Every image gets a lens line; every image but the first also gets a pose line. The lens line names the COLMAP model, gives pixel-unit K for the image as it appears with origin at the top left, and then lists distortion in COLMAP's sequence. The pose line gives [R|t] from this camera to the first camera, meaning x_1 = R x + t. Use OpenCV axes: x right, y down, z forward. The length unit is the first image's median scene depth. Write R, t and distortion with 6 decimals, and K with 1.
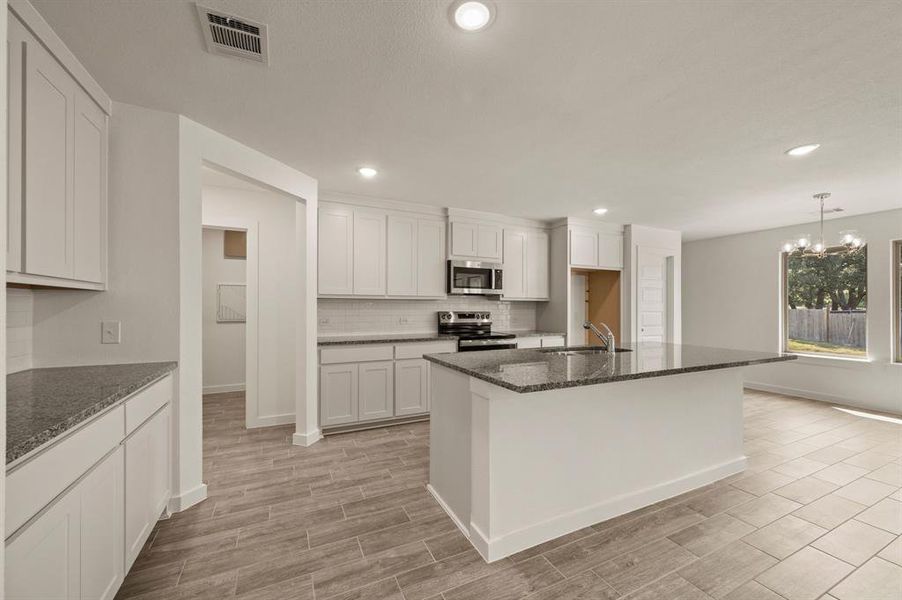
lens RADIAL K [[358.3, 0, 452.7], [0, 358.3, 309.7], [0, 0, 1]] dist [-0.000249, -0.000026]
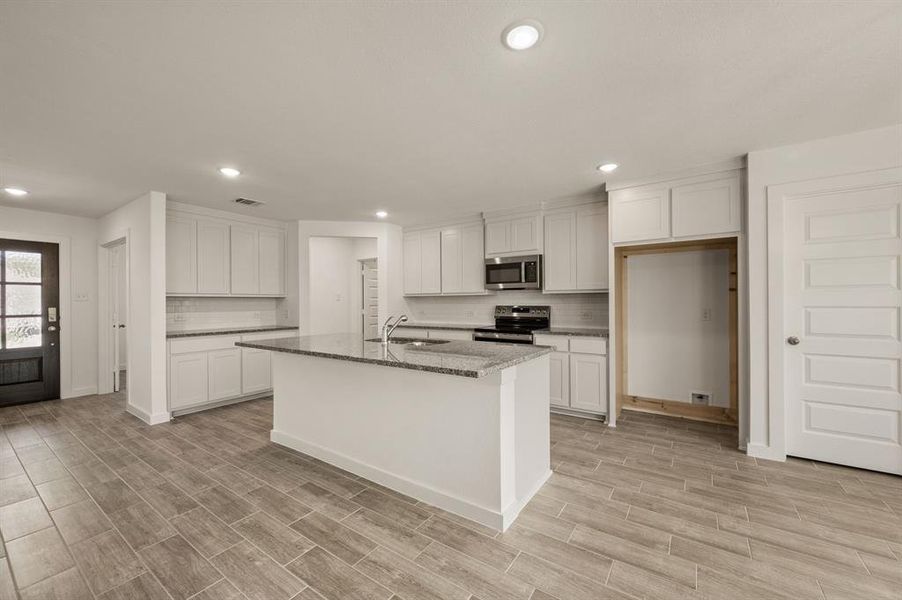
lens RADIAL K [[356.2, 0, 453.4], [0, 356.2, 300.1], [0, 0, 1]] dist [0.000004, -0.000242]
pose [[0.493556, -0.010297, -0.869653, 0.905517], [0.006527, 0.999946, -0.008135, -0.003808], [0.869689, -0.001662, 0.493596, 0.374189]]
